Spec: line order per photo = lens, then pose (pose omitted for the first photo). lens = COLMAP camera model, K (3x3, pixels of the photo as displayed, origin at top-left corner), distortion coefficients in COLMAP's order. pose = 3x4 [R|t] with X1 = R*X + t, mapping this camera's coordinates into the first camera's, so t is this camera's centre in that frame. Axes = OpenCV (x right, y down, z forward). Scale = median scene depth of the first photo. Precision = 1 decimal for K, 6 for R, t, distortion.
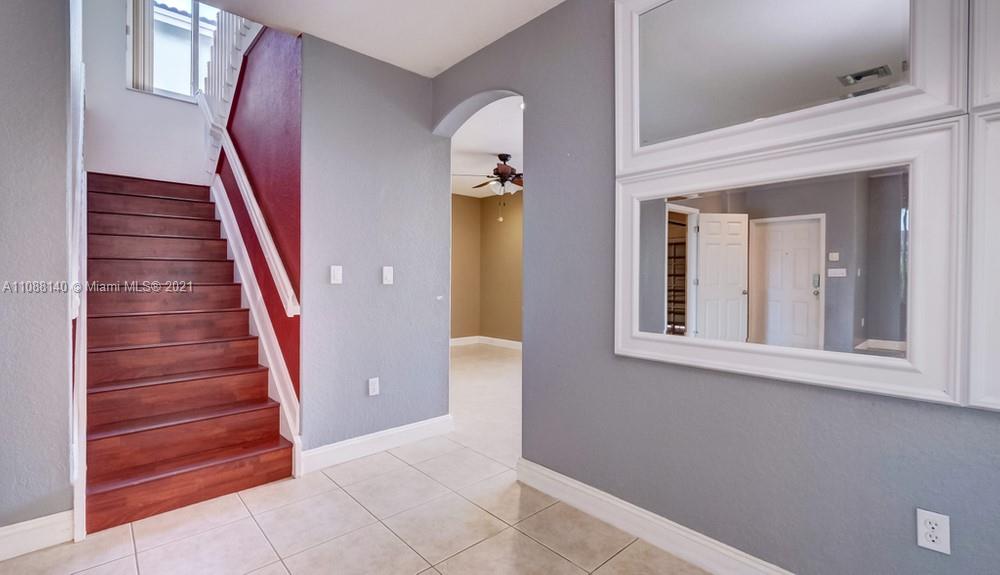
lens RADIAL K [[442.7, 0, 488.5], [0, 442.7, 282.3], [0, 0, 1]] dist [-0.003632, -0.000506]
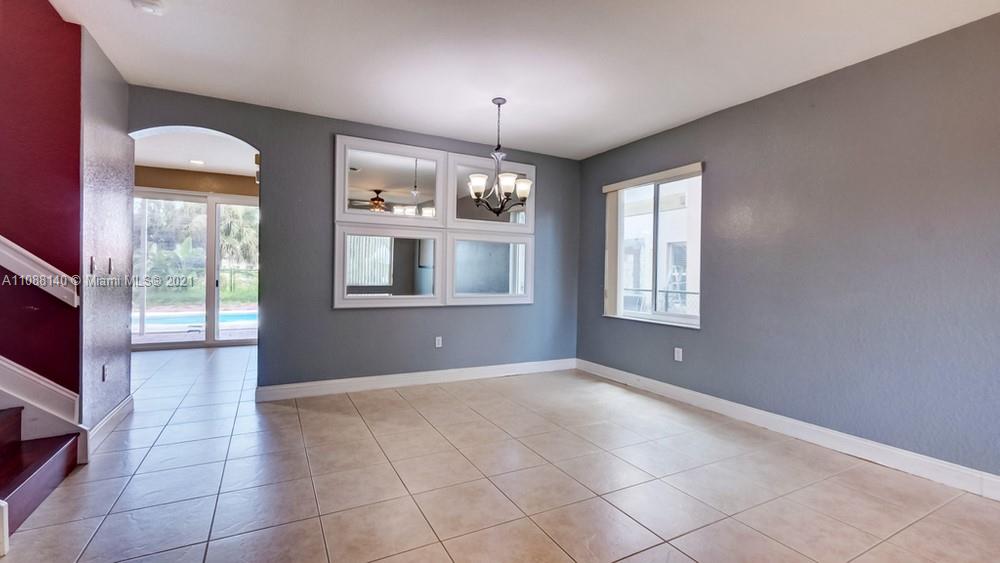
lens RADIAL K [[434.6, 0, 499.2], [0, 434.6, 275.2], [0, 0, 1]] dist [-0.002407, -0.000779]
pose [[0.233346, -0.008249, 0.972359, -1.483848], [-0.005292, 0.999938, 0.009753, -0.013876], [-0.972379, -0.007421, 0.233288, -0.199711]]
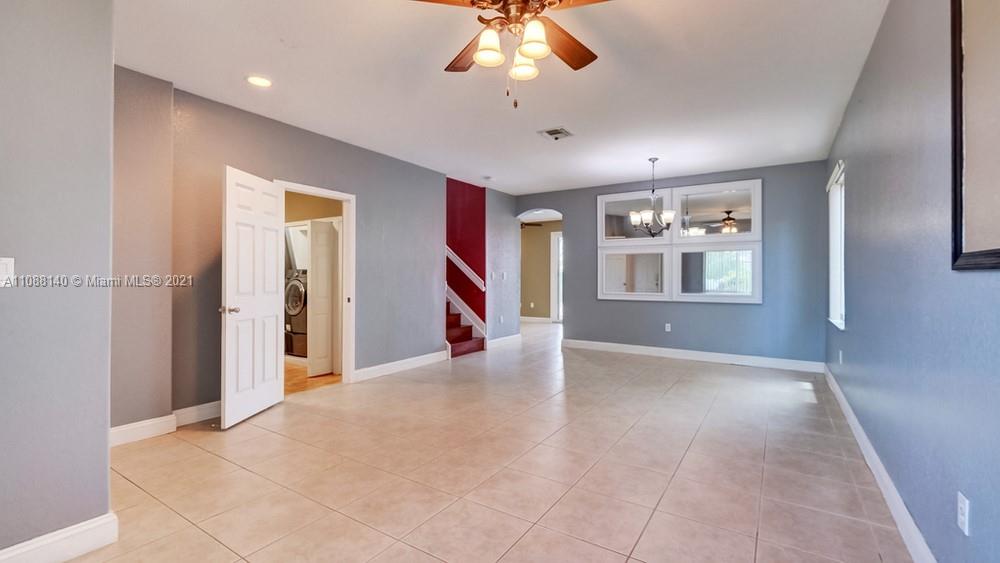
lens RADIAL K [[434.6, 0, 499.2], [0, 434.6, 275.2], [0, 0, 1]] dist [-0.002407, -0.000779]
pose [[0.963565, -0.003669, 0.267450, -1.341560], [0.007229, 0.999898, -0.012327, 0.014384], [-0.267378, 0.013811, 0.963493, -2.025380]]
